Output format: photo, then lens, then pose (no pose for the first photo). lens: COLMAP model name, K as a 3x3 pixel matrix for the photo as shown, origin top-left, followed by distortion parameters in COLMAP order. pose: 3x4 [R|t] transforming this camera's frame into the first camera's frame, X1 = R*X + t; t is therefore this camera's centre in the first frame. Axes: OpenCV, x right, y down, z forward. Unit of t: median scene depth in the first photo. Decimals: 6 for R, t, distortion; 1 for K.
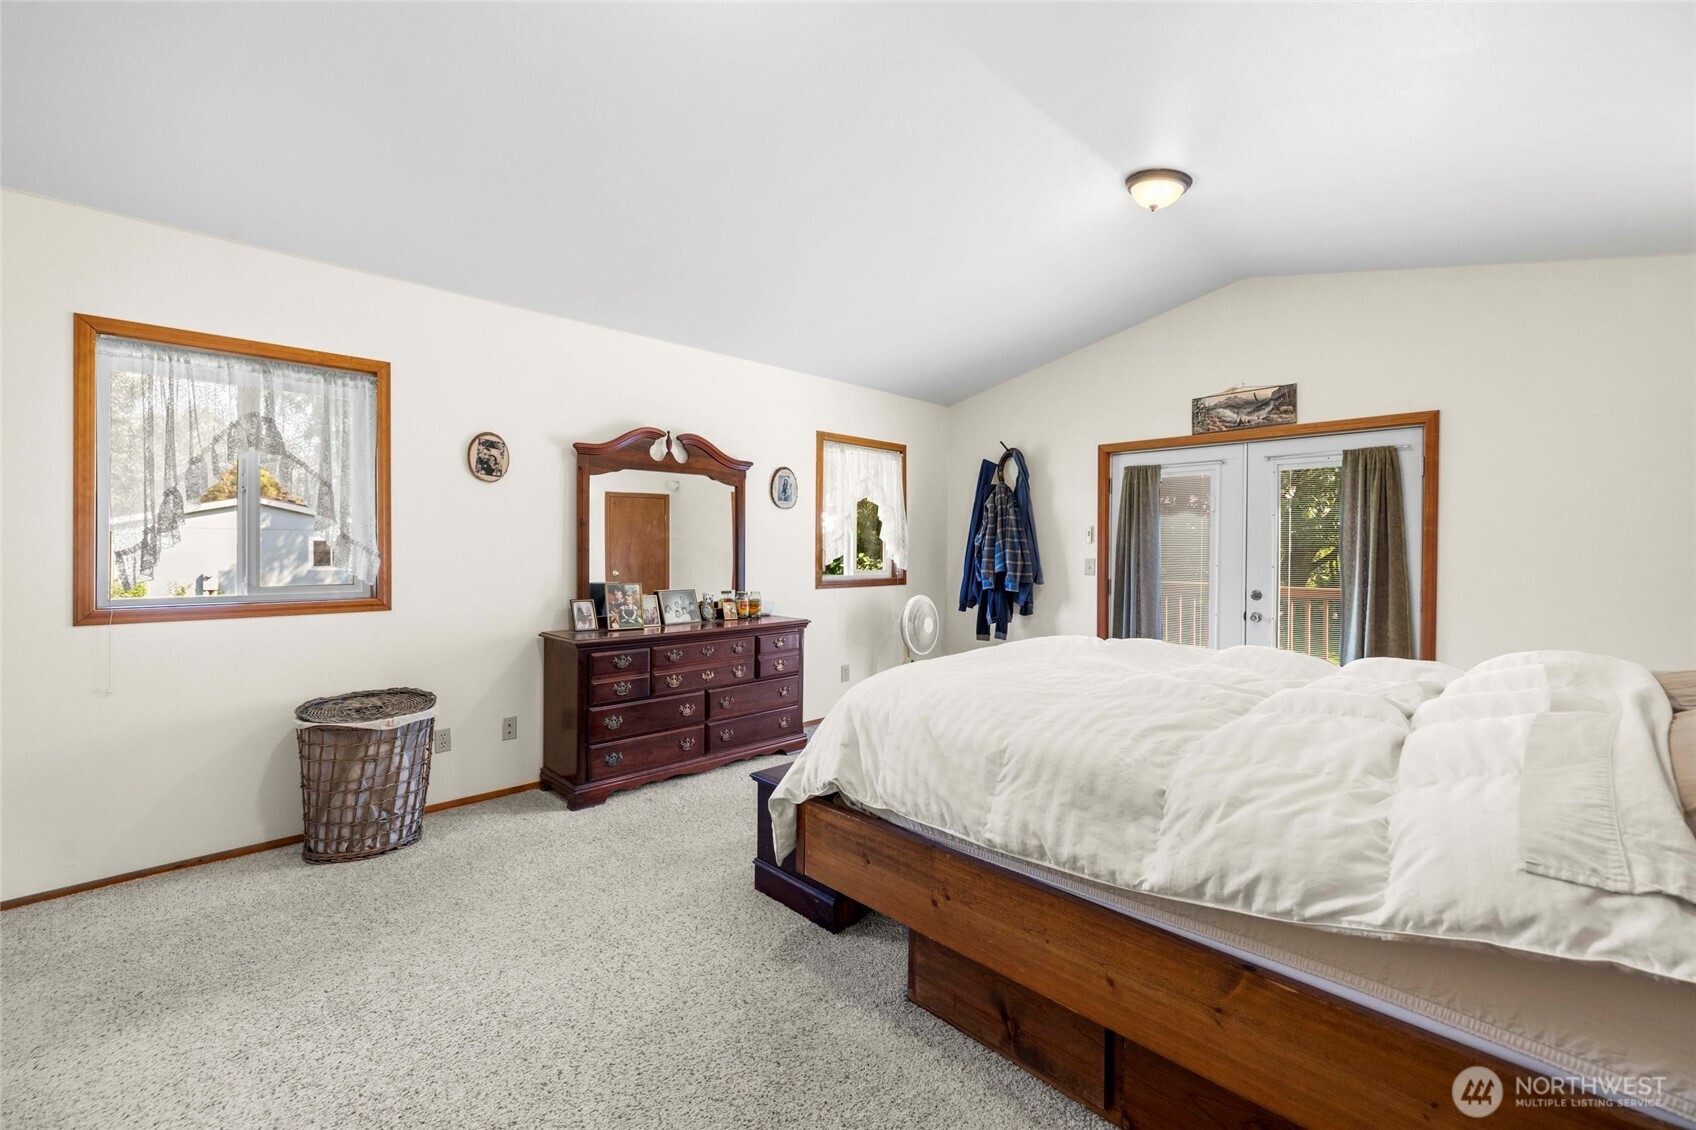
lens RADIAL K [[718.8, 0, 844.3], [0, 718.8, 551.4], [0, 0, 1]] dist [0.000001, 0.000148]
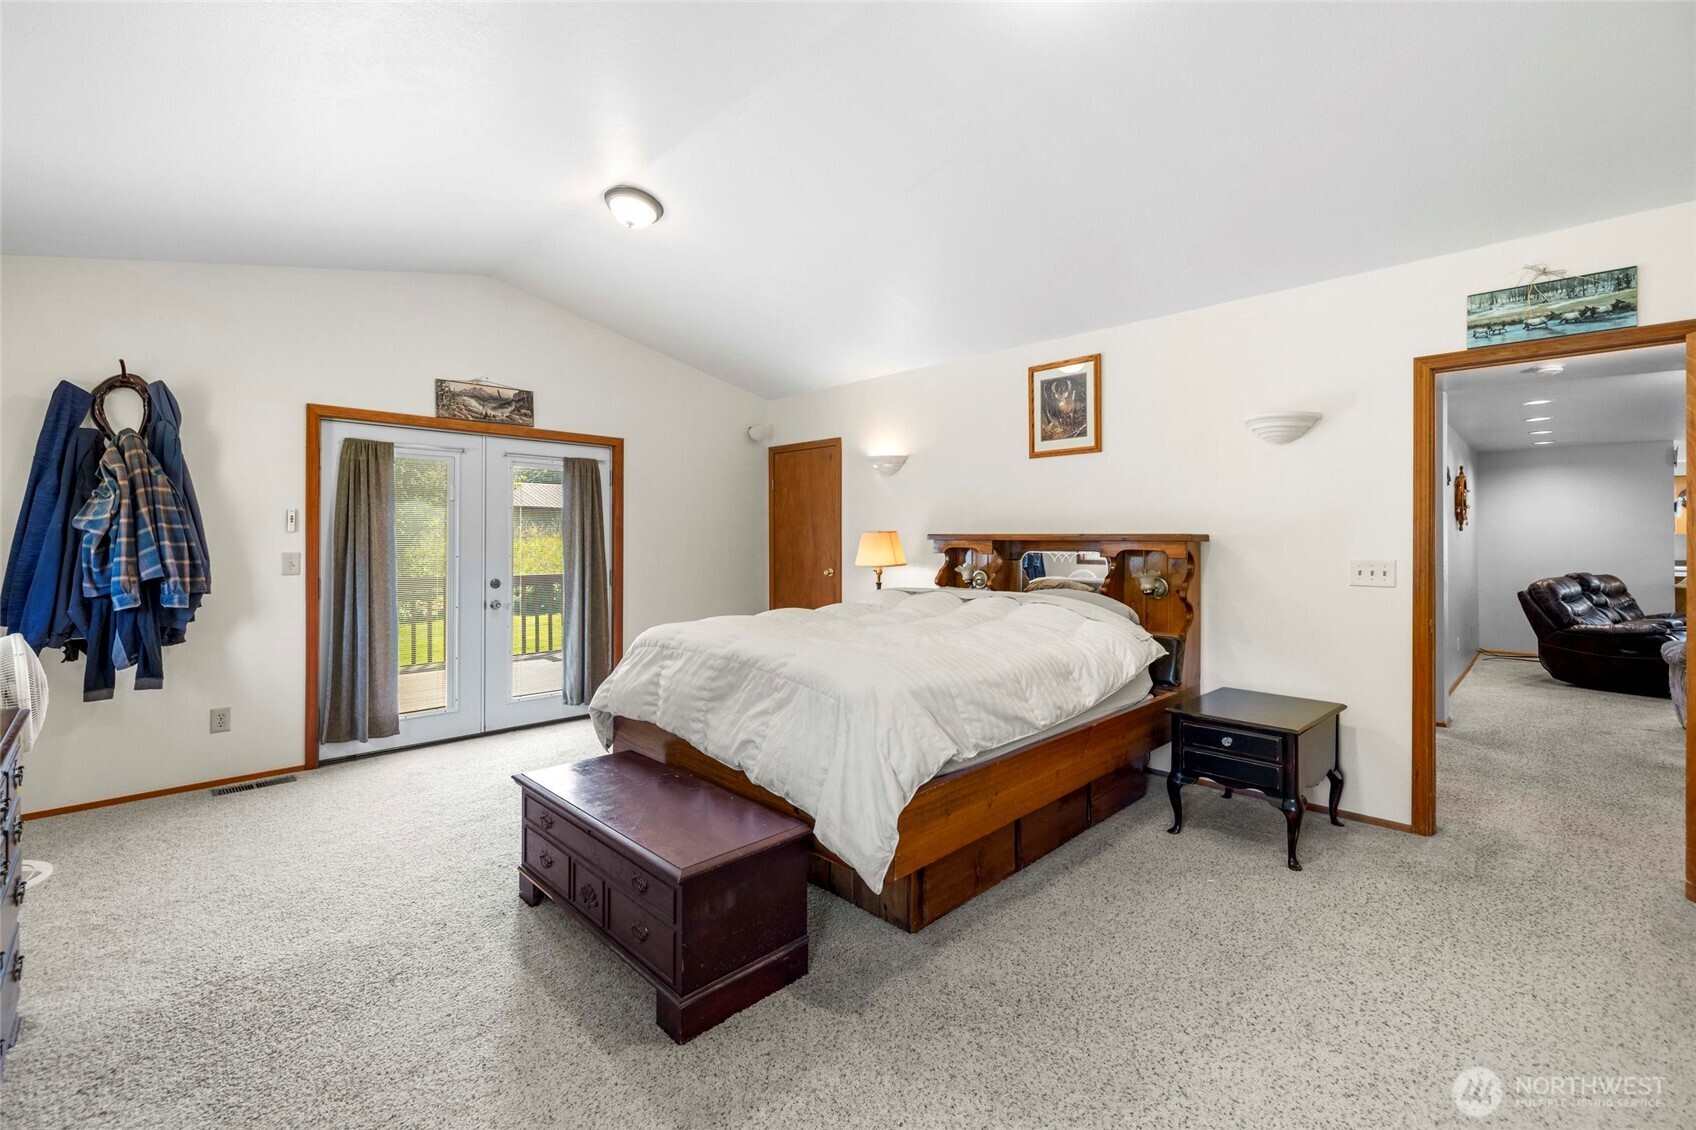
lens RADIAL K [[724.8, 0, 837.0], [0, 724.8, 536.2], [0, 0, 1]] dist [-0.001283, -0.000019]
pose [[-0.016311, 0.001156, 0.999866, -0.483776], [0.004415, 0.999990, -0.001084, -0.004521], [-0.999857, 0.004397, -0.016316, 0.517500]]
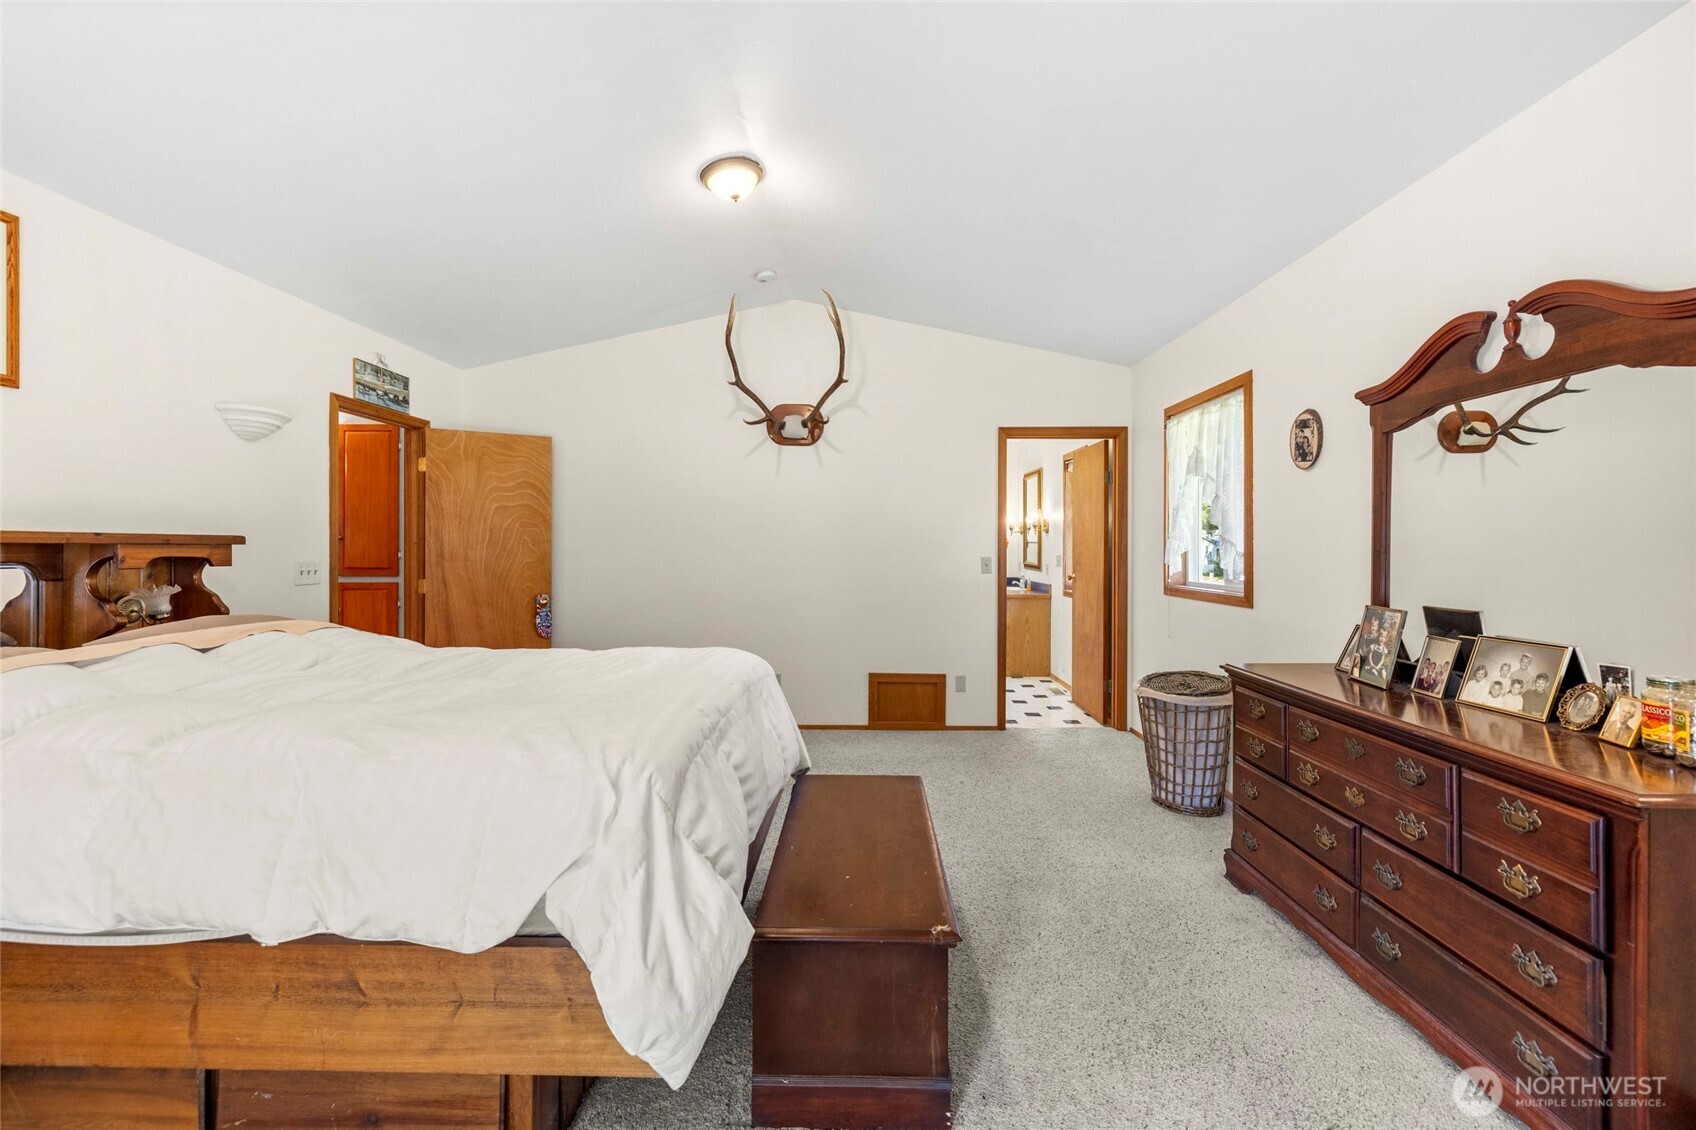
lens RADIAL K [[718.8, 0, 844.3], [0, 718.8, 551.4], [0, 0, 1]] dist [0.000001, 0.000148]
pose [[-0.709449, -0.001547, -0.704755, 0.376153], [-0.009936, 0.999920, 0.007808, -0.002082], [0.704687, 0.012542, -0.709408, 0.968515]]
